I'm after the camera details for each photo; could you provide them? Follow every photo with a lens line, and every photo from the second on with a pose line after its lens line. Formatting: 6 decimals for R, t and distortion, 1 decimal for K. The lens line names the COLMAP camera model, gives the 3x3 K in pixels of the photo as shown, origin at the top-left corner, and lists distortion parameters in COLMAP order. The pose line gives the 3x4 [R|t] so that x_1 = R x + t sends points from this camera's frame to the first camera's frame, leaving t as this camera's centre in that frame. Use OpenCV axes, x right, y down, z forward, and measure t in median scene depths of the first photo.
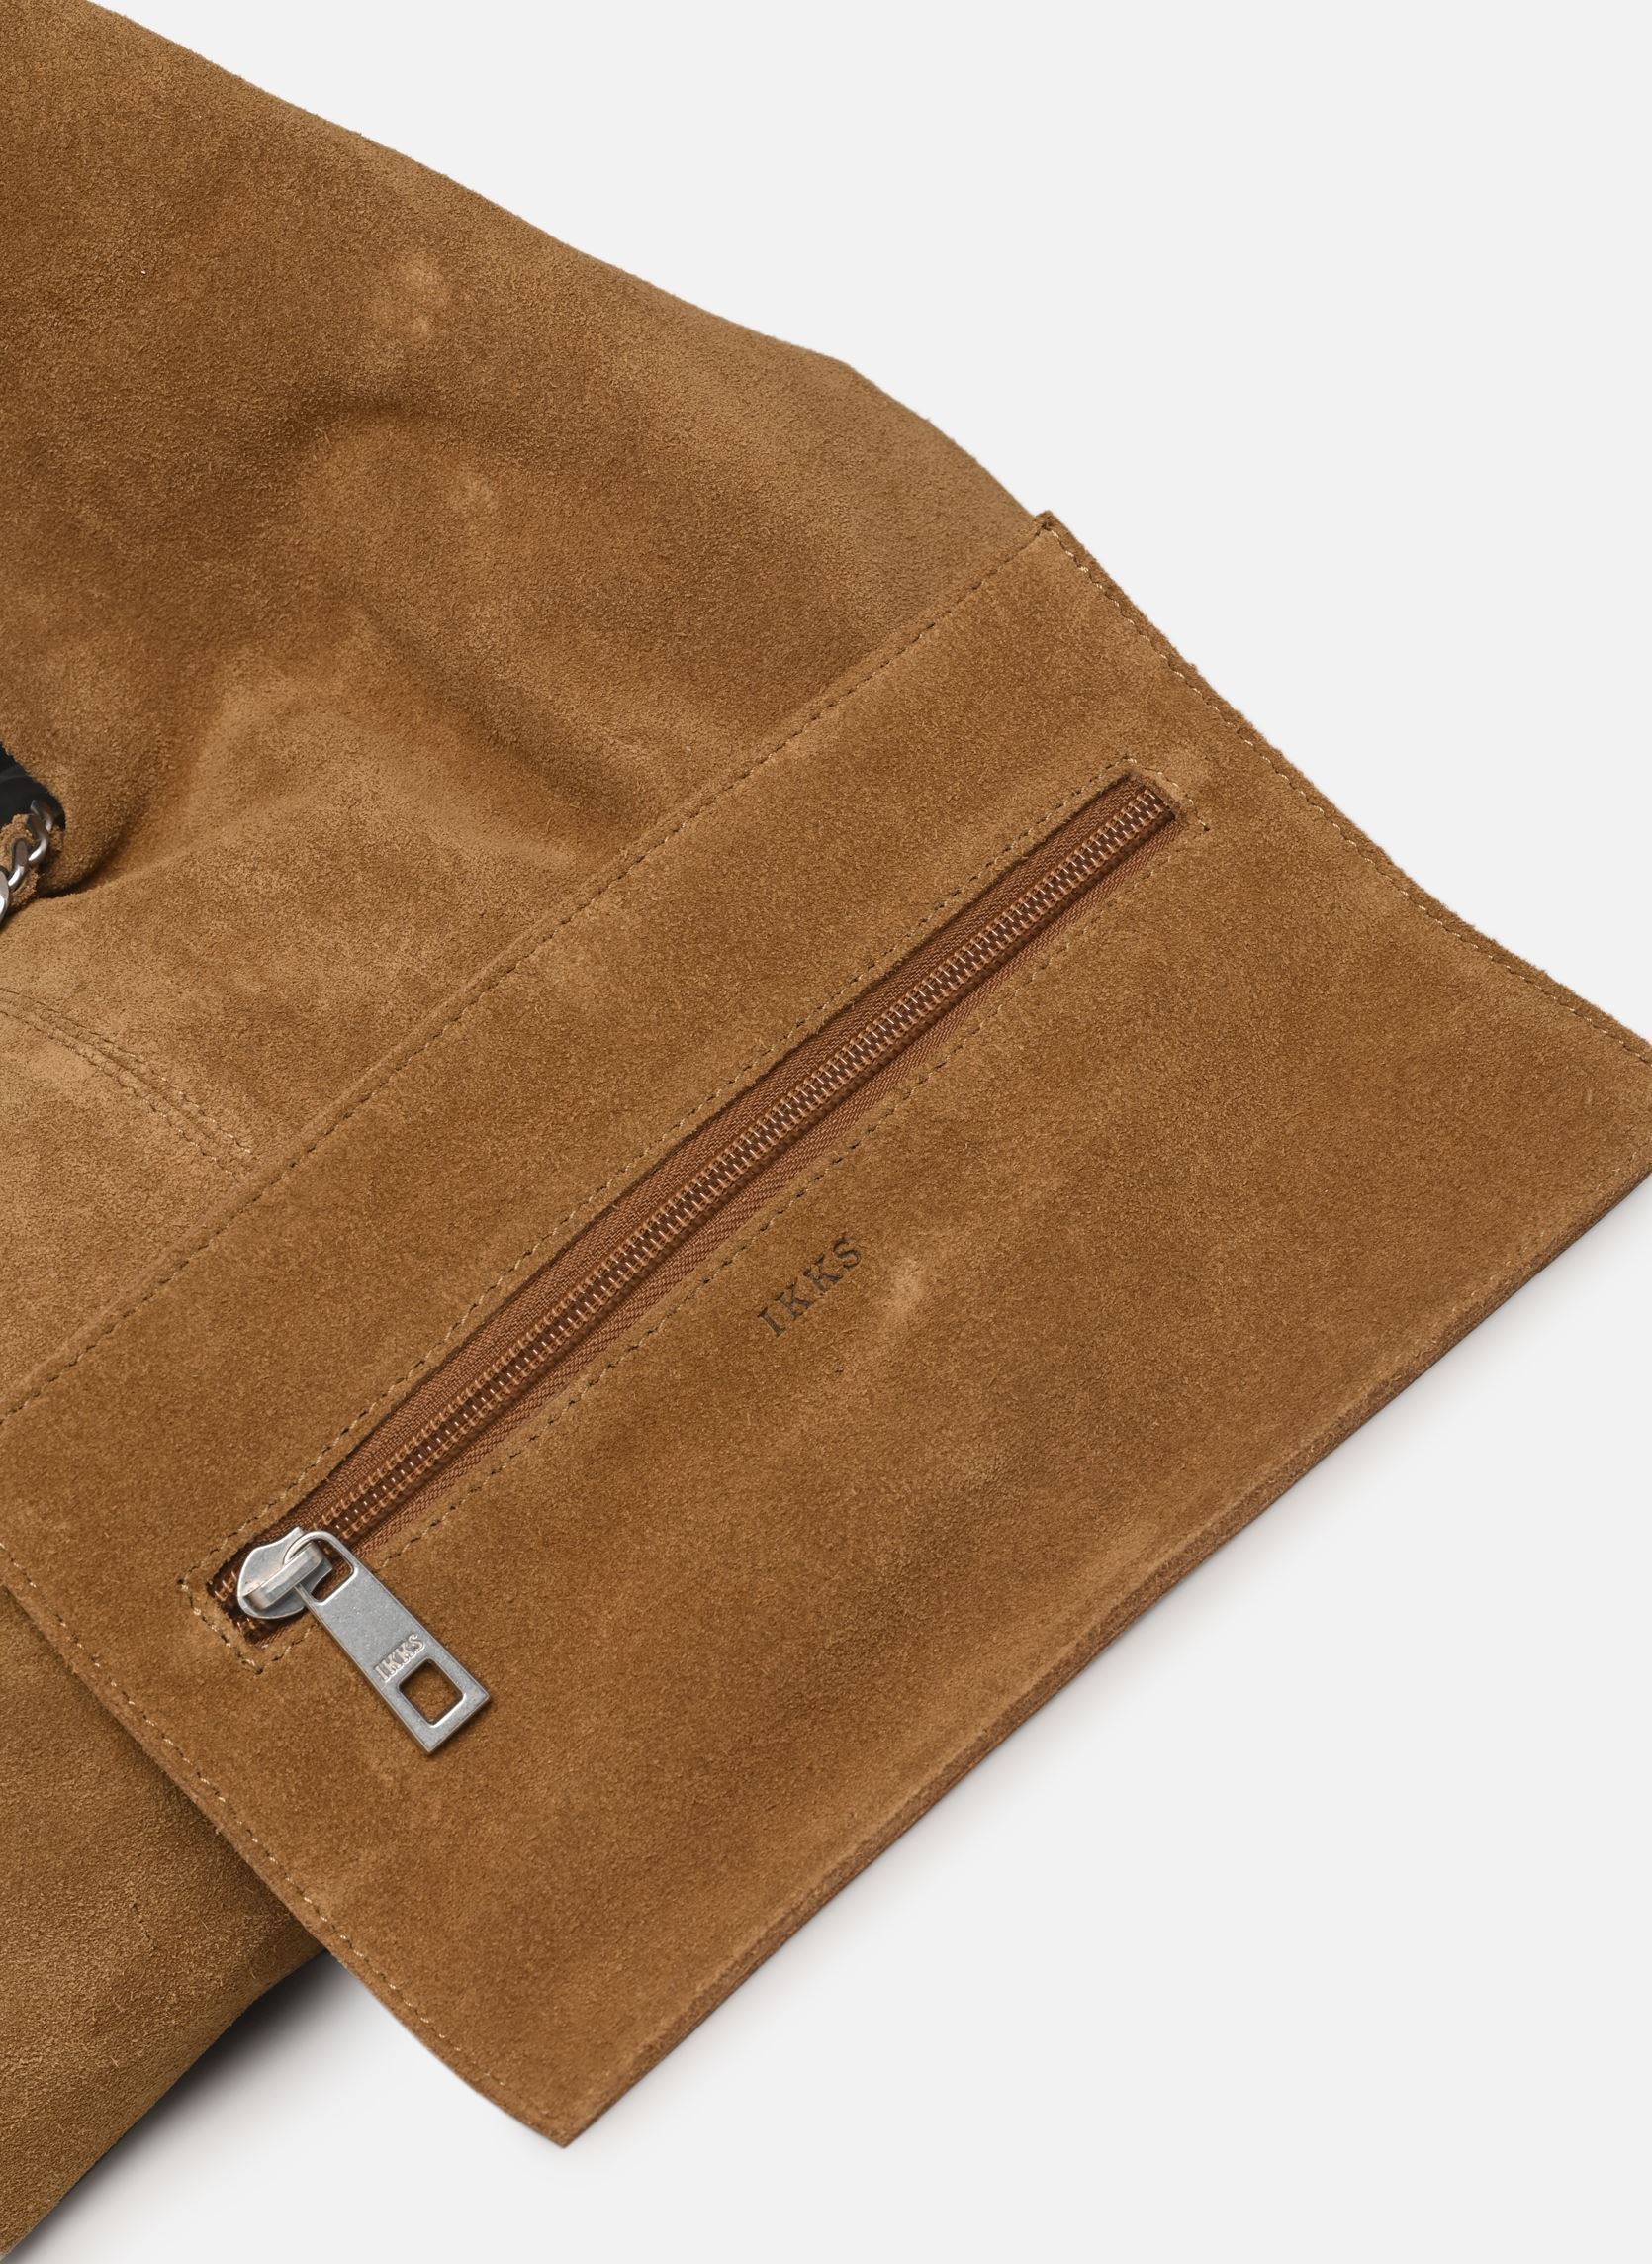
lens RADIAL K [[7698.0, 0, 826.0], [0, 7698.0, 1132.0], [0, 0, 1]] dist [-0.316951, -0.706179]
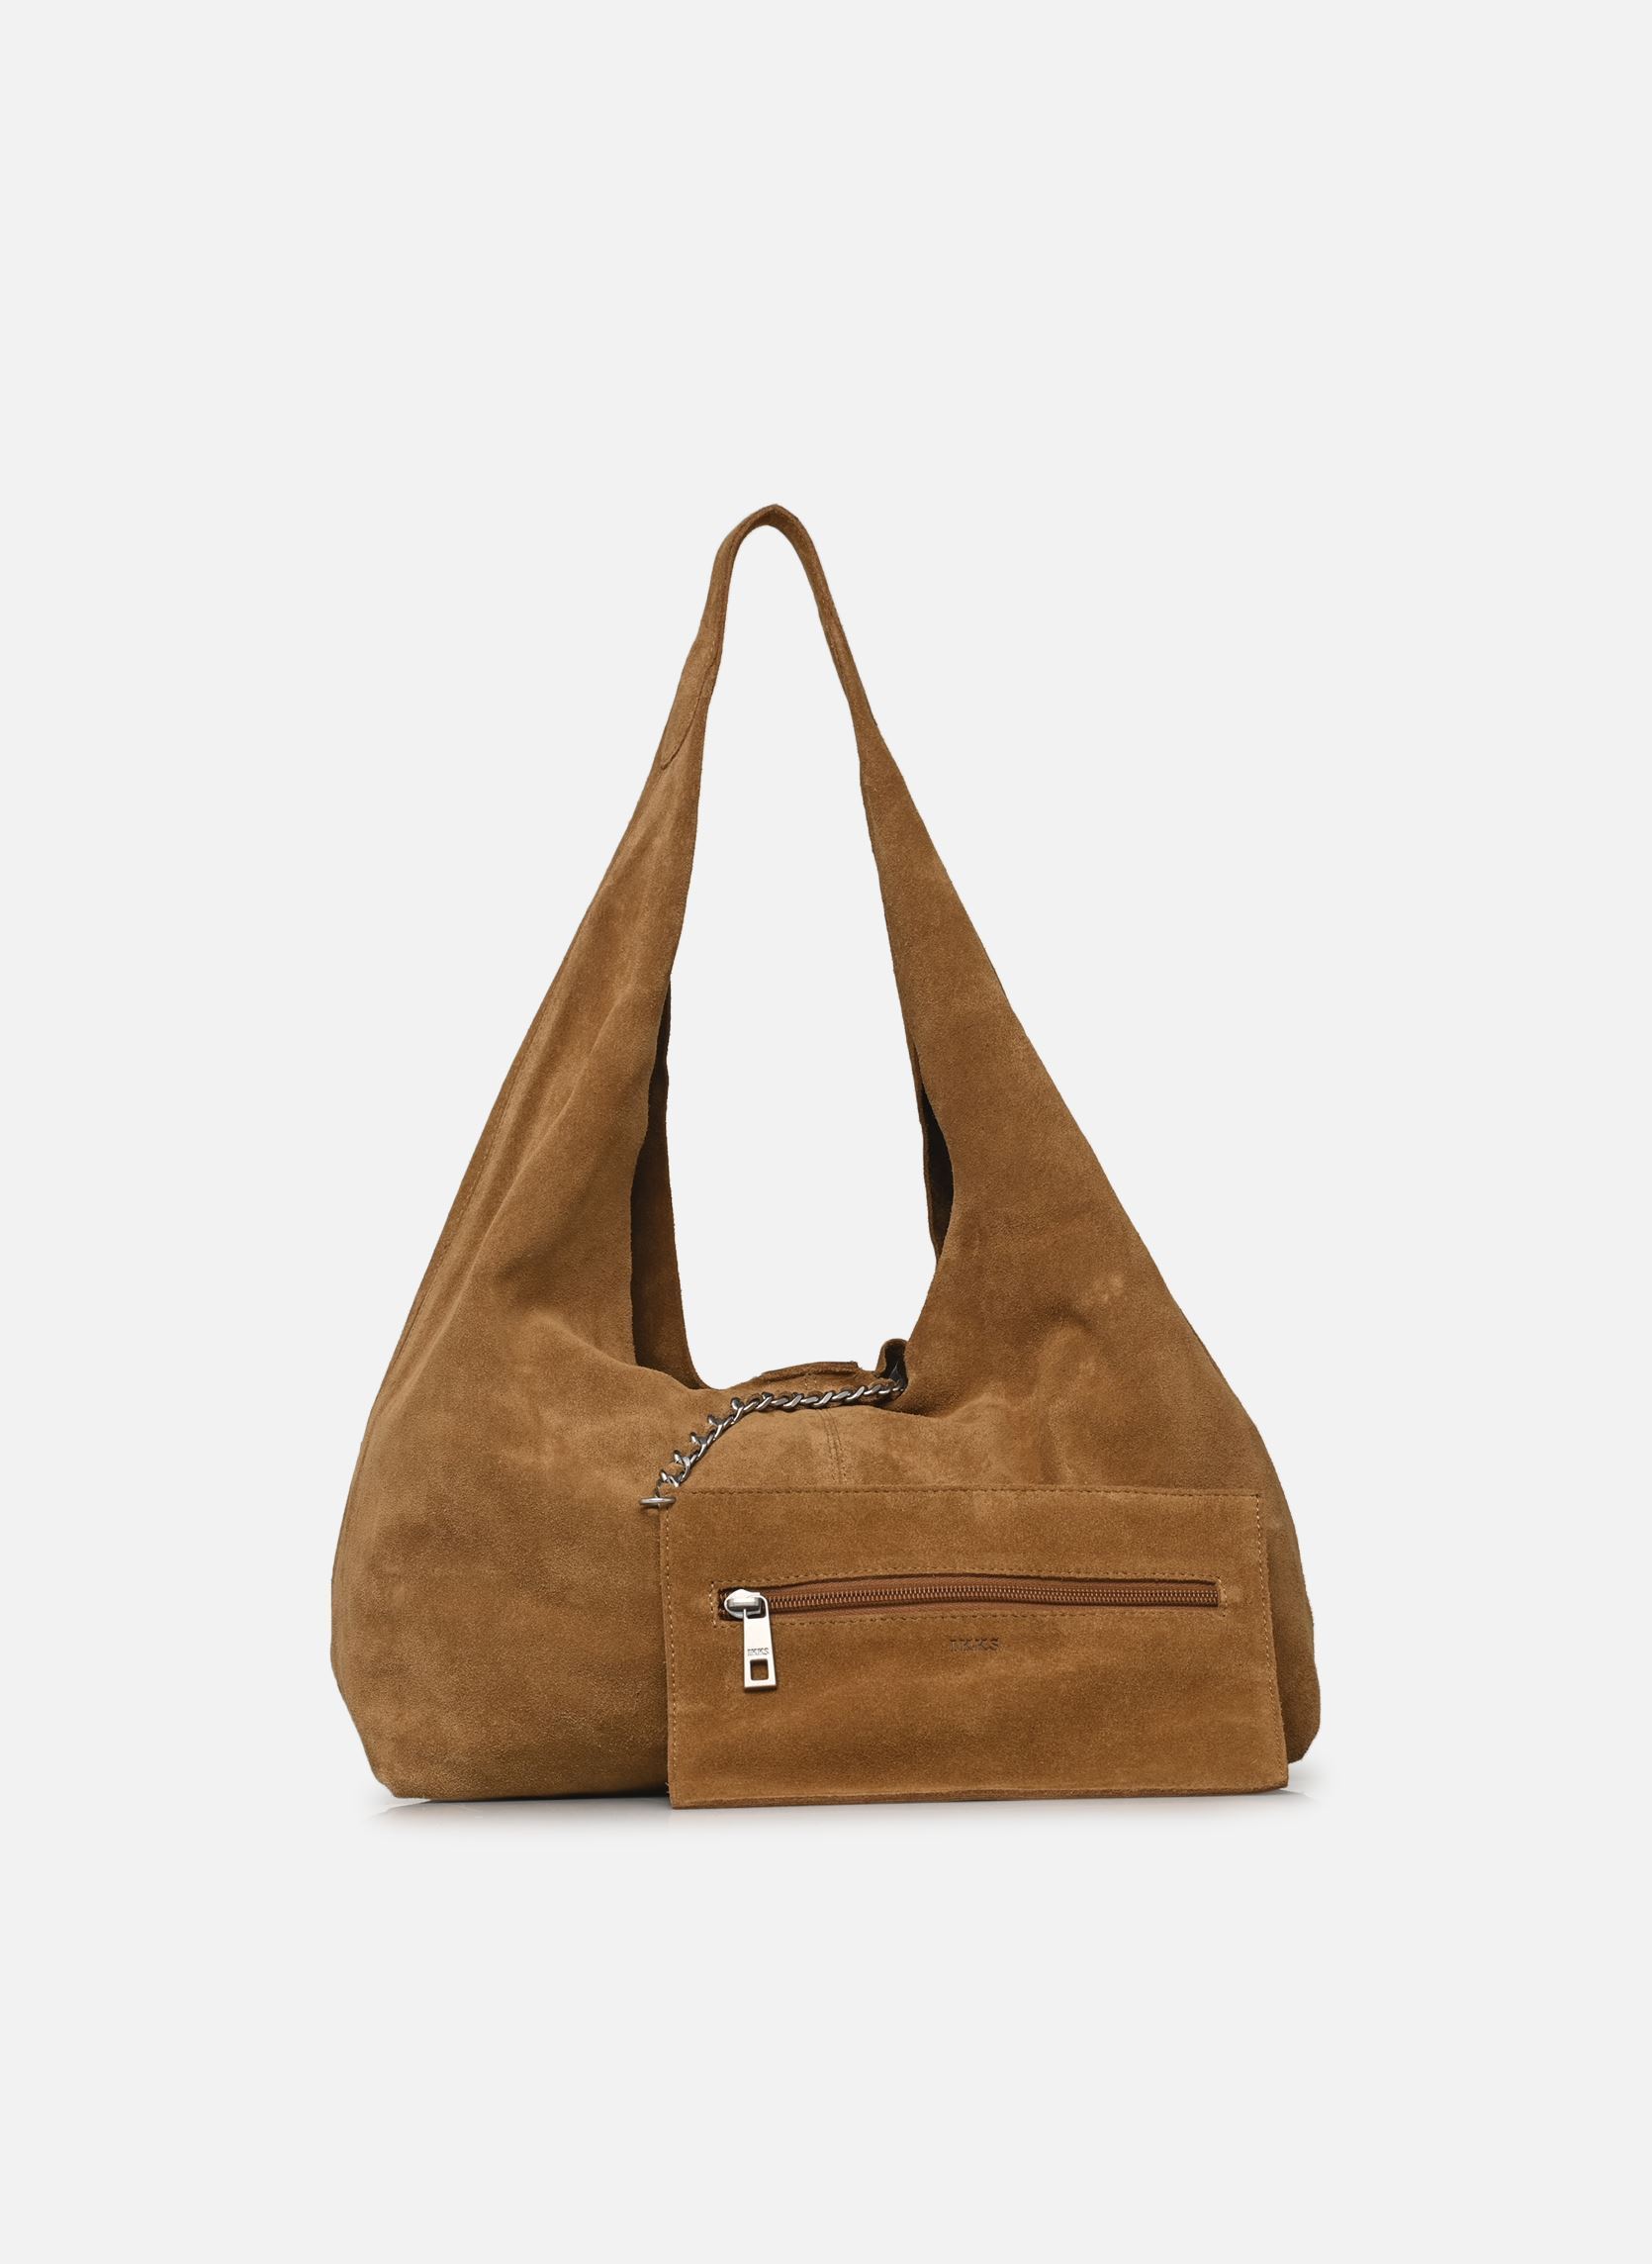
lens RADIAL K [[7698.0, 0, 826.0], [0, 7698.0, 1132.0], [0, 0, 1]] dist [-0.316951, -0.706179]
pose [[0.719867, 0.475601, -0.505565, 1.184904], [-0.617968, 0.770816, -0.154784, 0.317600], [0.316082, 0.423846, 0.848791, -1.283676]]
